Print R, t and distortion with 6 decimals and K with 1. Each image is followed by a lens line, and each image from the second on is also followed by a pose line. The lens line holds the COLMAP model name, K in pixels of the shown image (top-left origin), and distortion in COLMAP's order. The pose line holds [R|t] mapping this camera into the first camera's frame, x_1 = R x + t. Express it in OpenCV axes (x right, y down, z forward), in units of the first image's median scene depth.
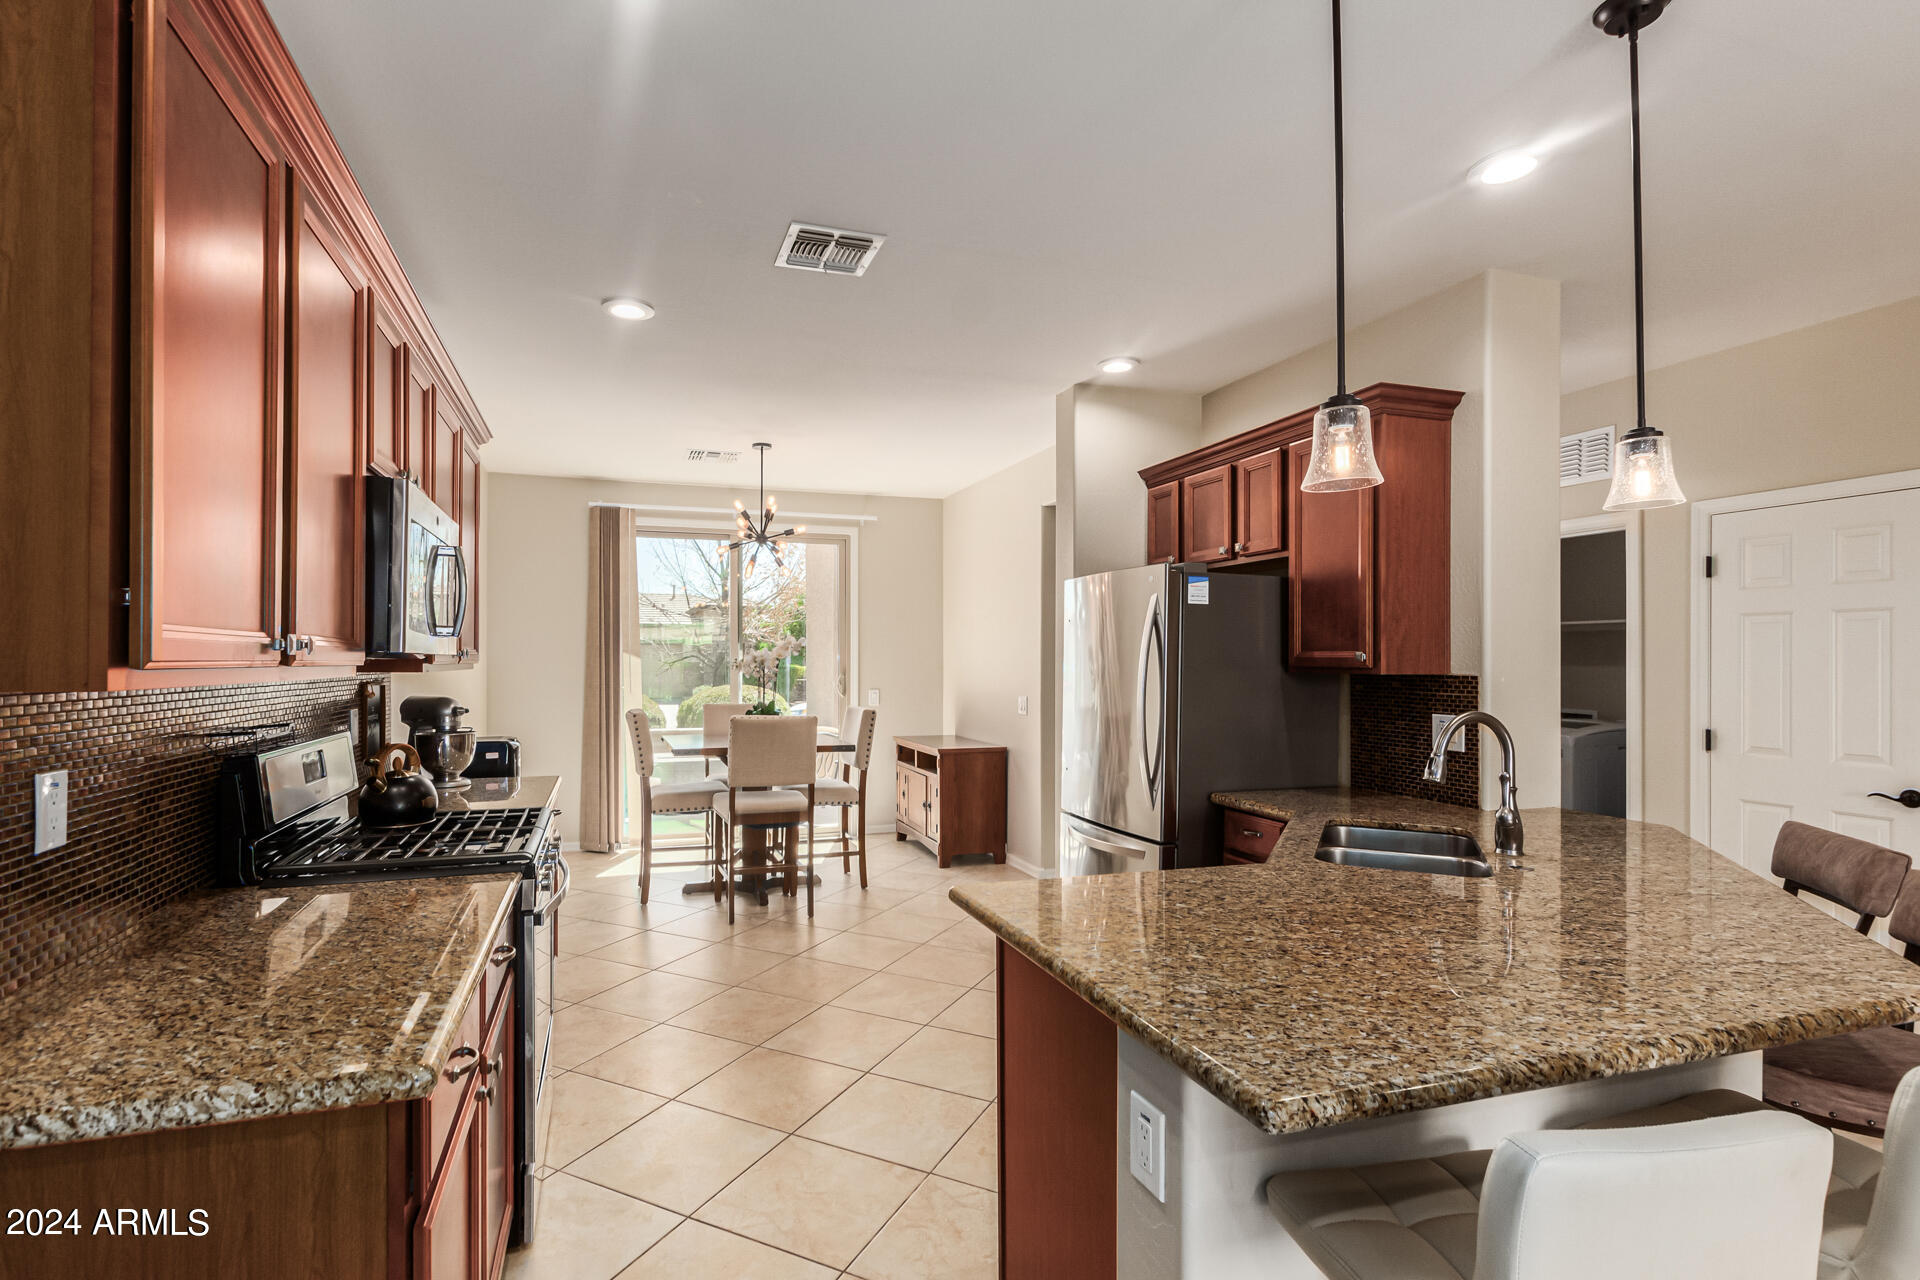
lens RADIAL K [[908.7, 0, 980.6], [0, 908.7, 668.1], [0, 0, 1]] dist [0.003062, -0.000404]
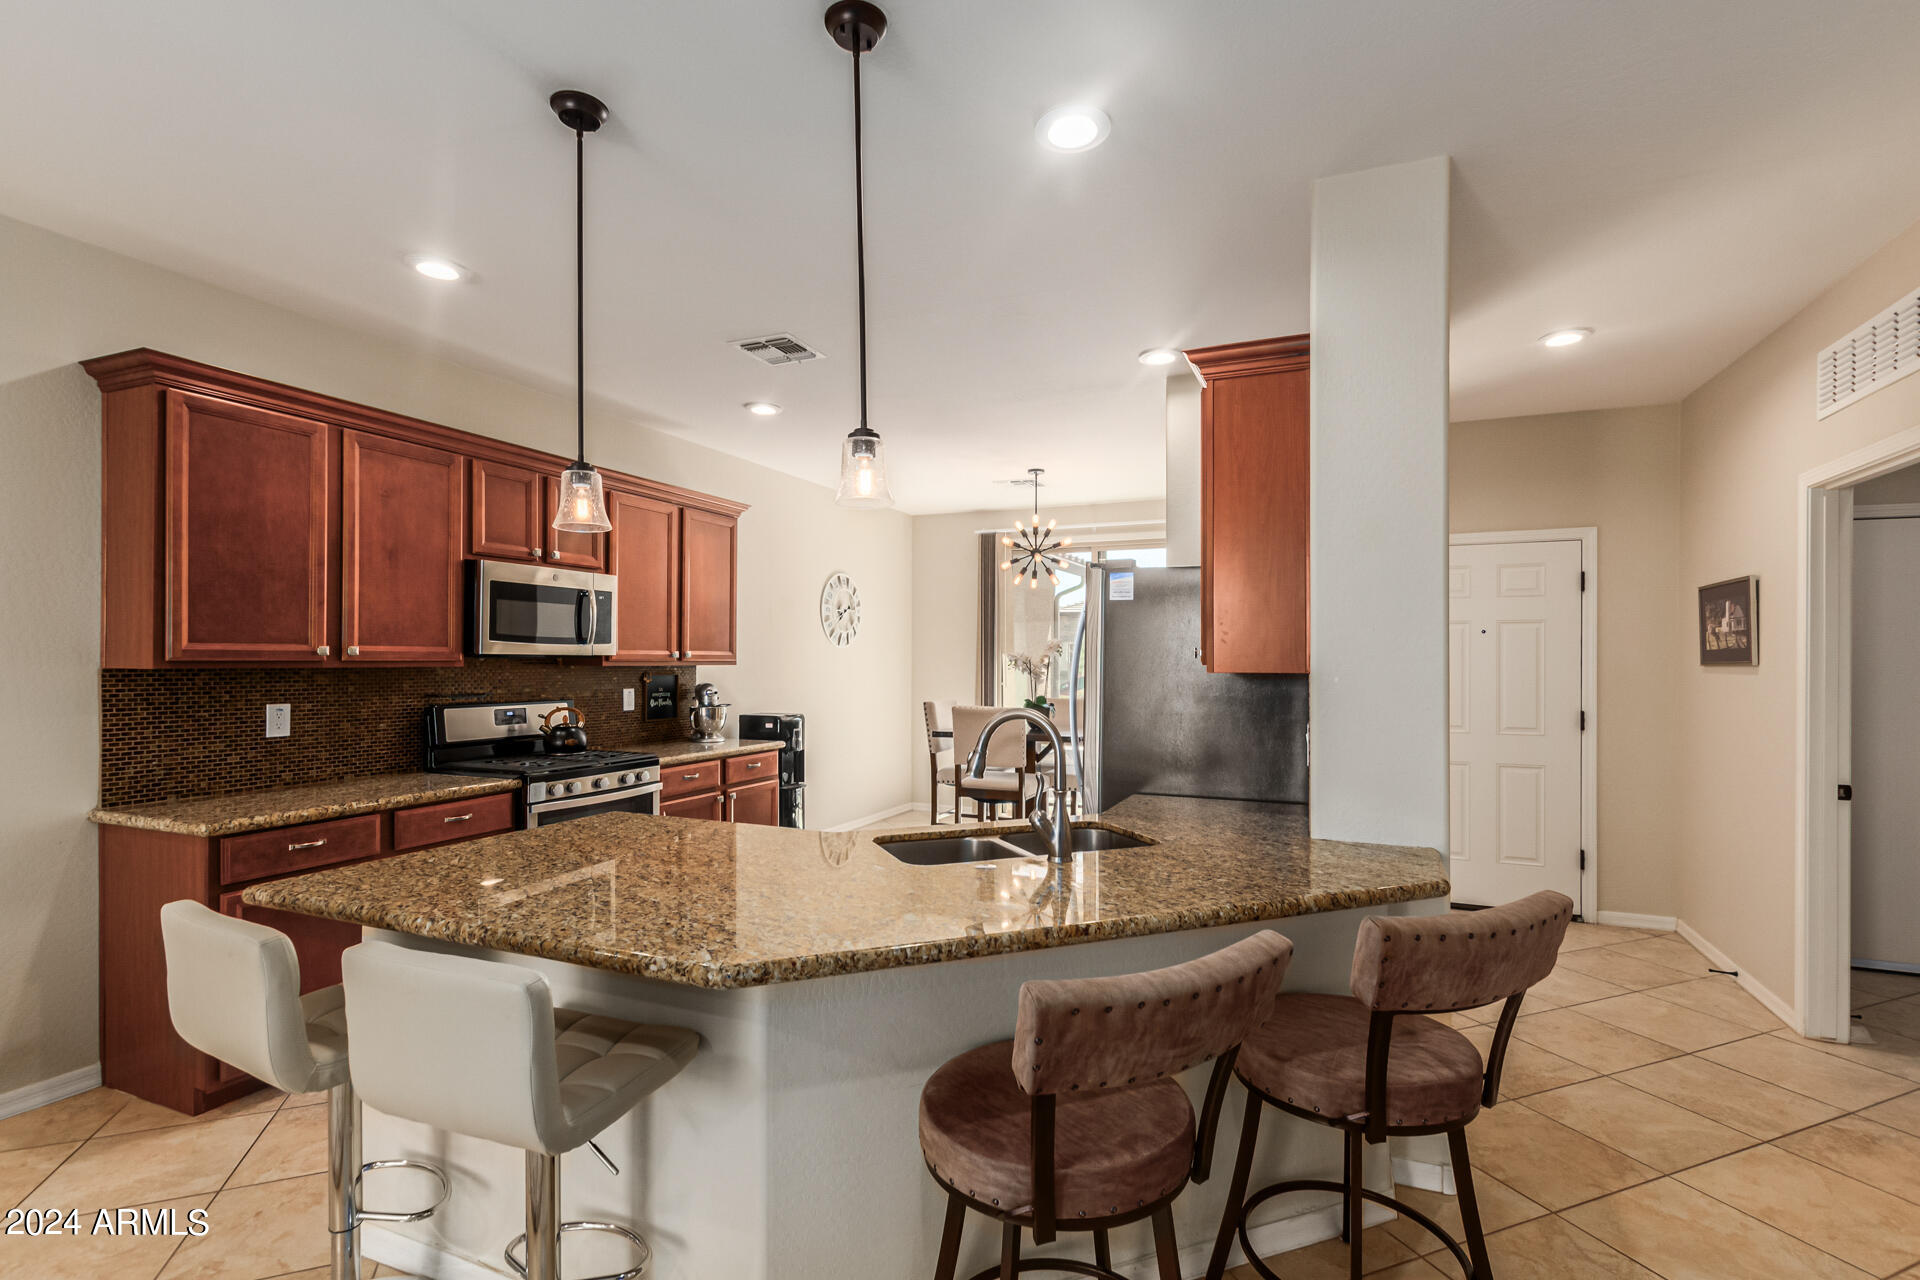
lens RADIAL K [[908.7, 0, 980.6], [0, 908.7, 668.1], [0, 0, 1]] dist [0.003062, -0.000404]
pose [[0.761252, 0.005822, -0.648430, 0.738875], [-0.006139, 0.999980, 0.001771, 0.001627], [0.648427, 0.002633, 0.761272, 0.146898]]
